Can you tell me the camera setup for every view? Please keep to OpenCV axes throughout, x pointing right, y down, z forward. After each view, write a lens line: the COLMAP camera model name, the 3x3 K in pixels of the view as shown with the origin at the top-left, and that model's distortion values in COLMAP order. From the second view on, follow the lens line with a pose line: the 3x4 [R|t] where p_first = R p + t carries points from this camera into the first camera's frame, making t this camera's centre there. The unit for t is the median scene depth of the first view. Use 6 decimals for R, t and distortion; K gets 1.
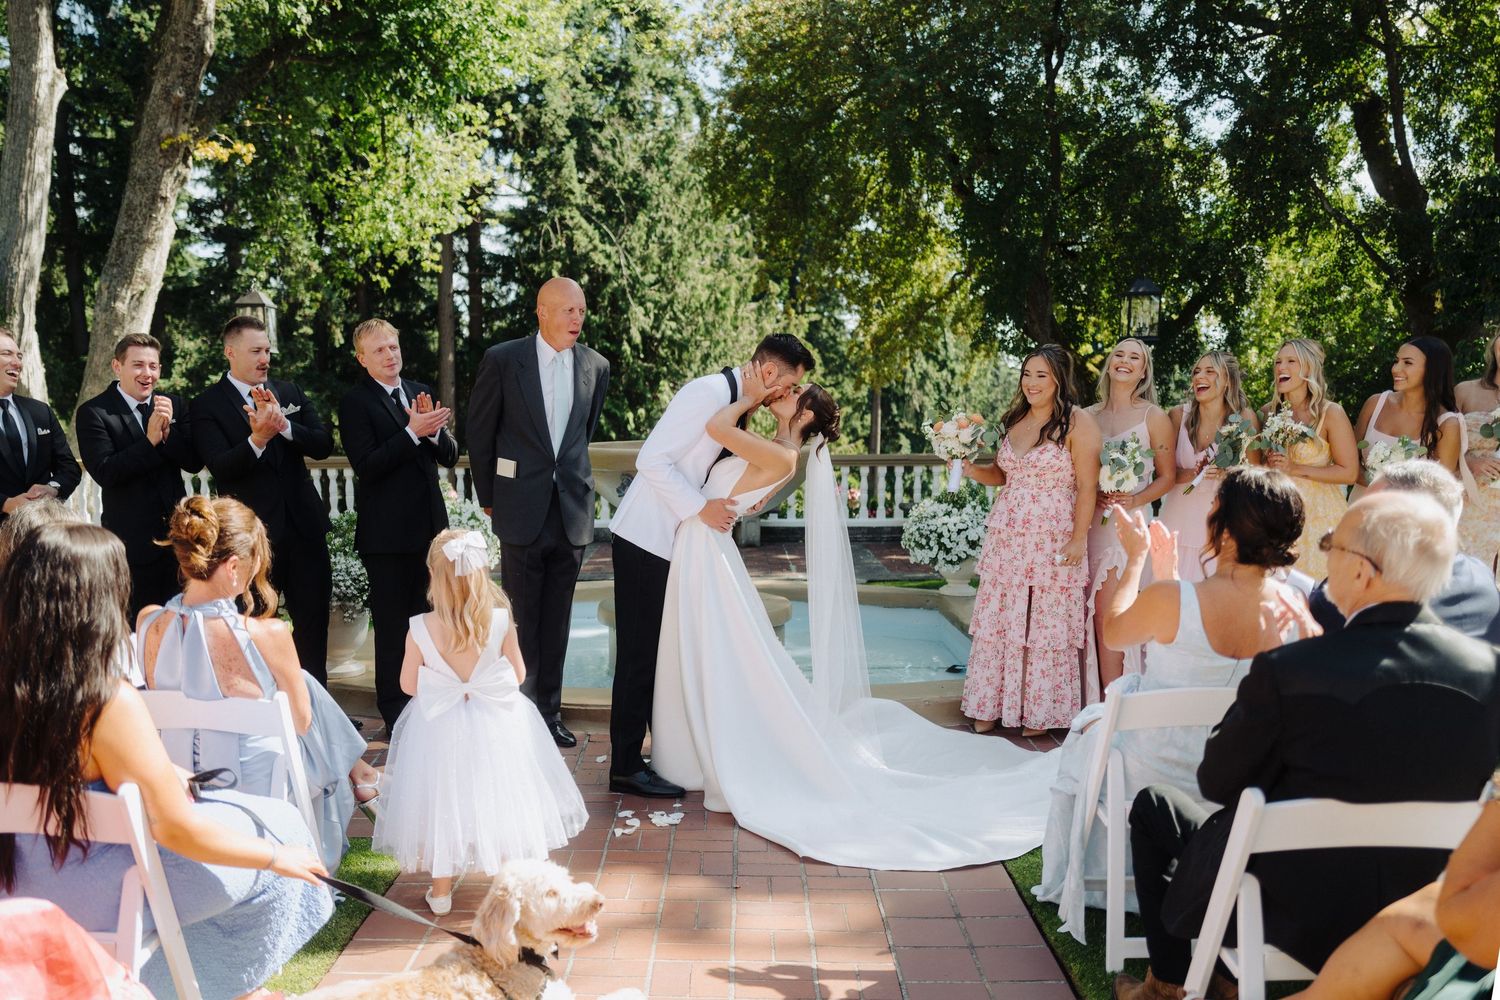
lens RADIAL K [[1284.3, 0, 683.5], [0, 1284.3, 650.6], [0, 0, 1]] dist [-0.005659, -0.002893]
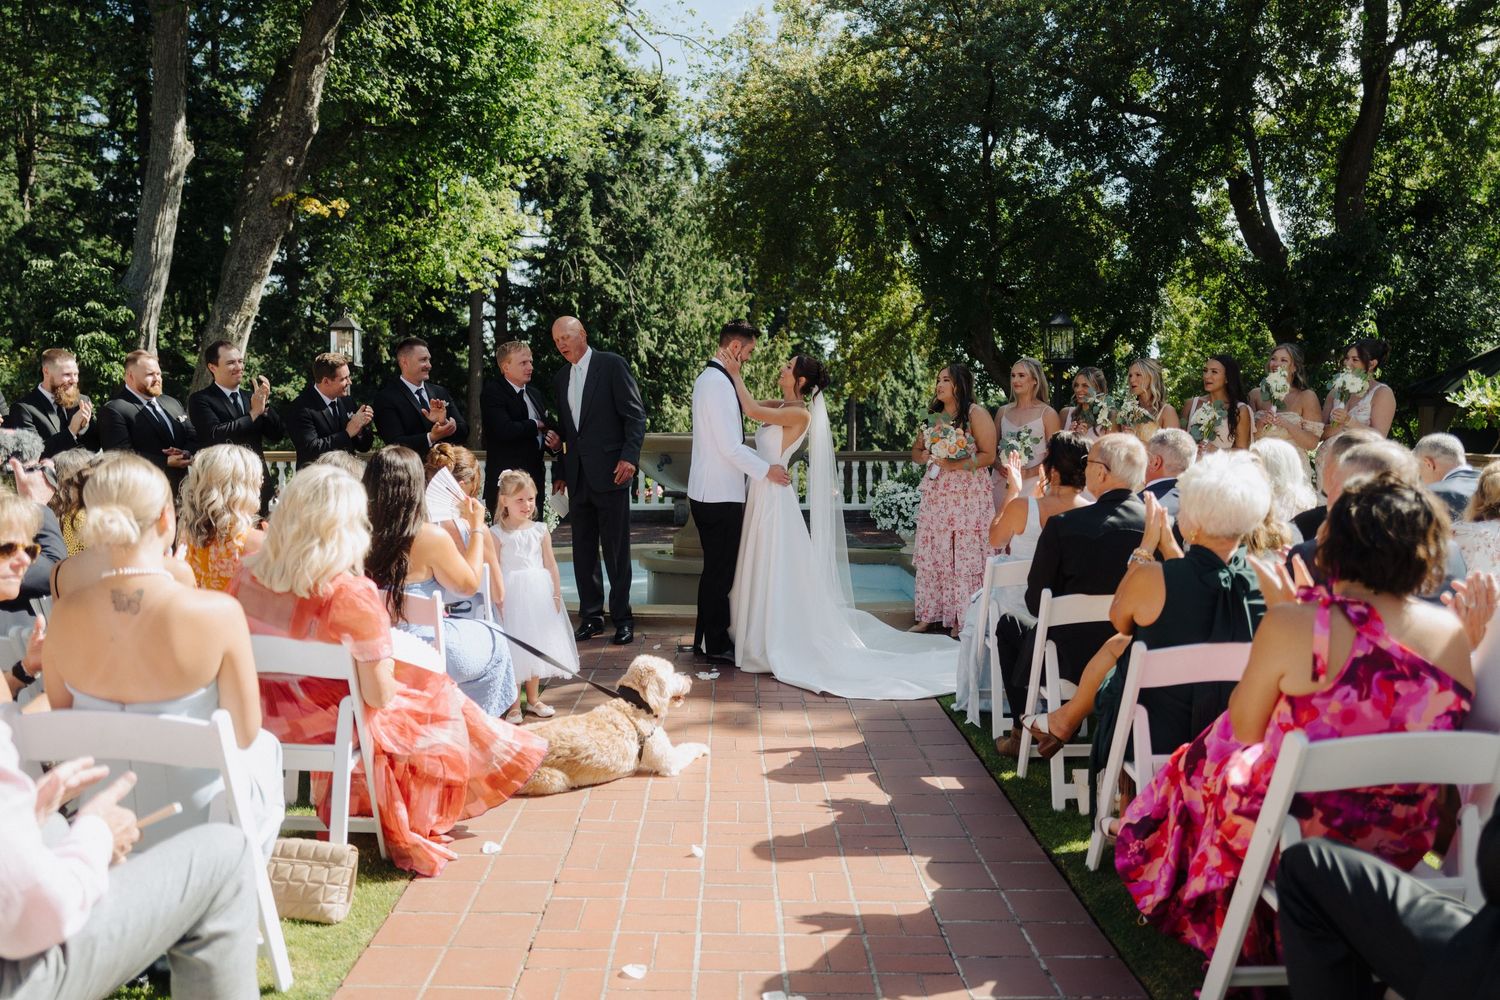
lens RADIAL K [[1186.8, 0, 710.8], [0, 1186.8, 501.5], [0, 0, 1]] dist [-0.010391, -0.001812]
pose [[0.999588, 0.003953, 0.028446, -0.005617], [-0.000545, 0.992911, -0.118855, 0.010659], [-0.028714, 0.118791, 0.992504, -0.041732]]
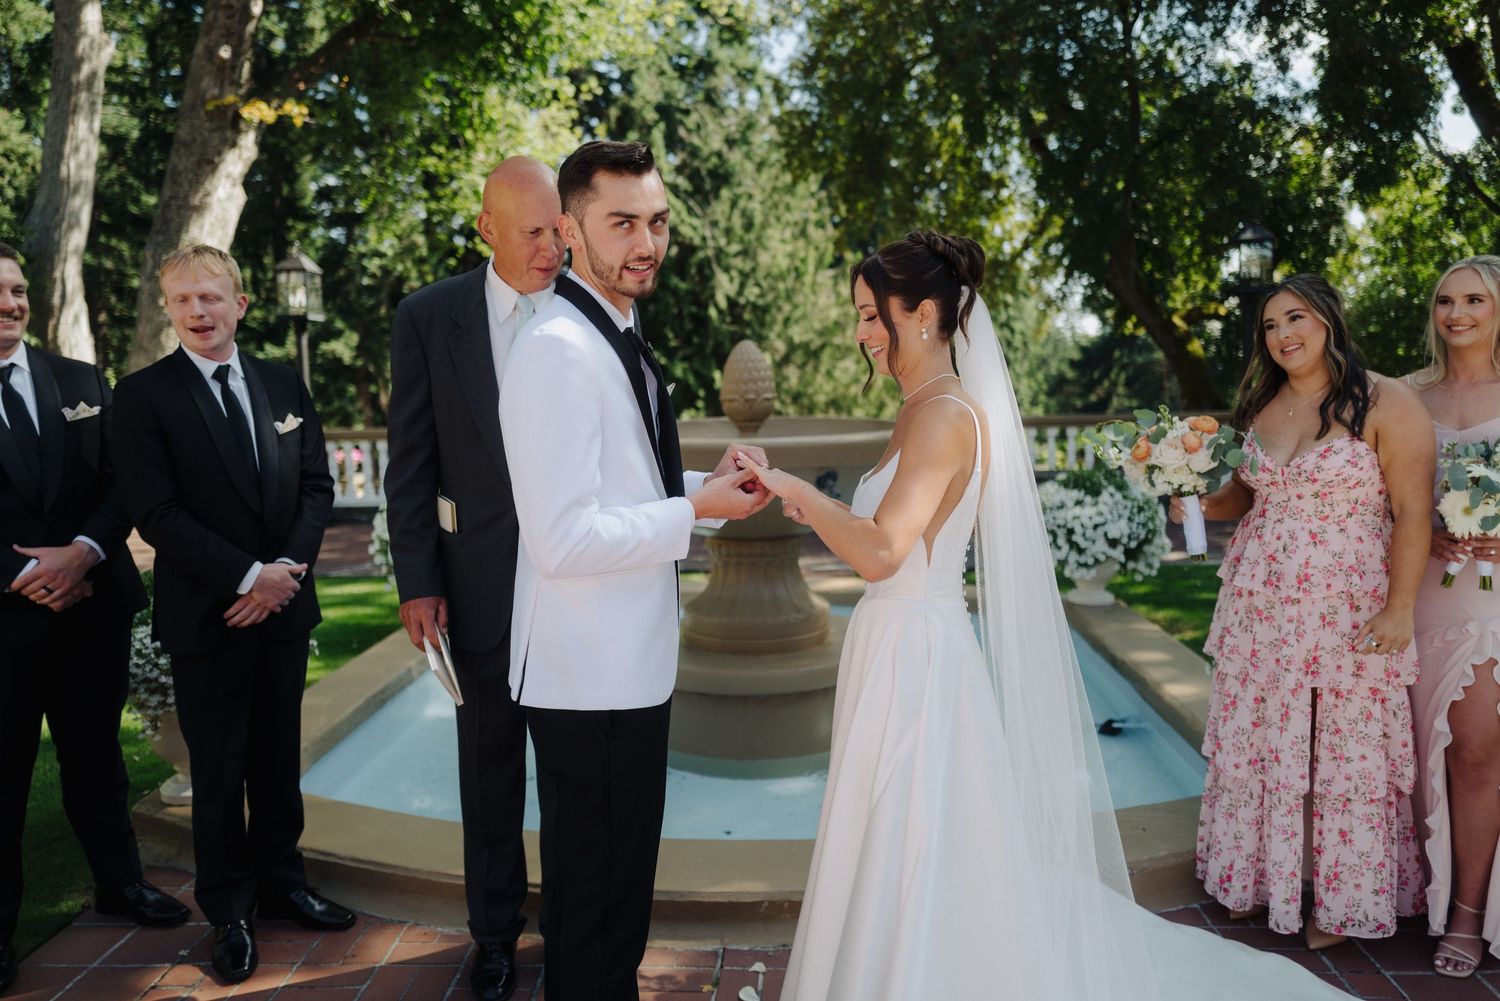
lens RADIAL K [[1131.5, 0, 750.0], [0, 1131.5, 500.5], [0, 0, 1]] dist [-0.002994, -0.000494]
pose [[0.999691, -0.013855, -0.020655, 0.004192], [0.012420, 0.997606, -0.068029, -0.014353], [0.021548, 0.067752, 0.997469, 0.068573]]
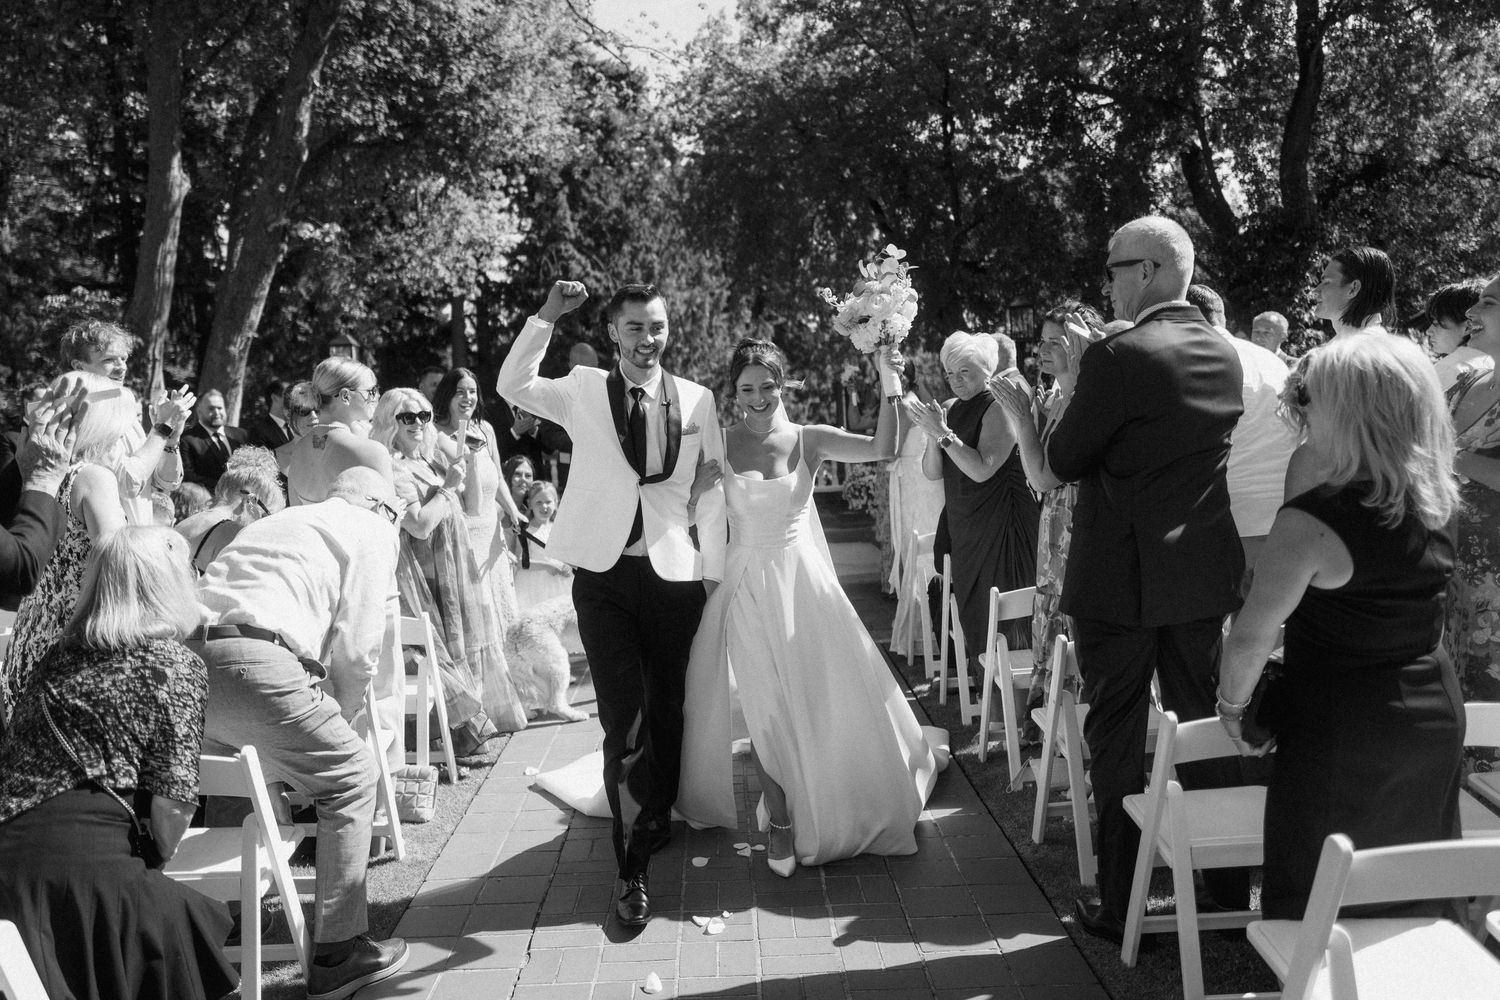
lens RADIAL K [[1223.3, 0, 697.7], [0, 1223.3, 461.8], [0, 0, 1]] dist [-0.012044, 0.007873]
pose [[0.998560, -0.047423, 0.025080, -0.004568], [0.050458, 0.989023, -0.138878, 0.013294], [-0.018219, 0.139944, 0.989992, -0.075694]]
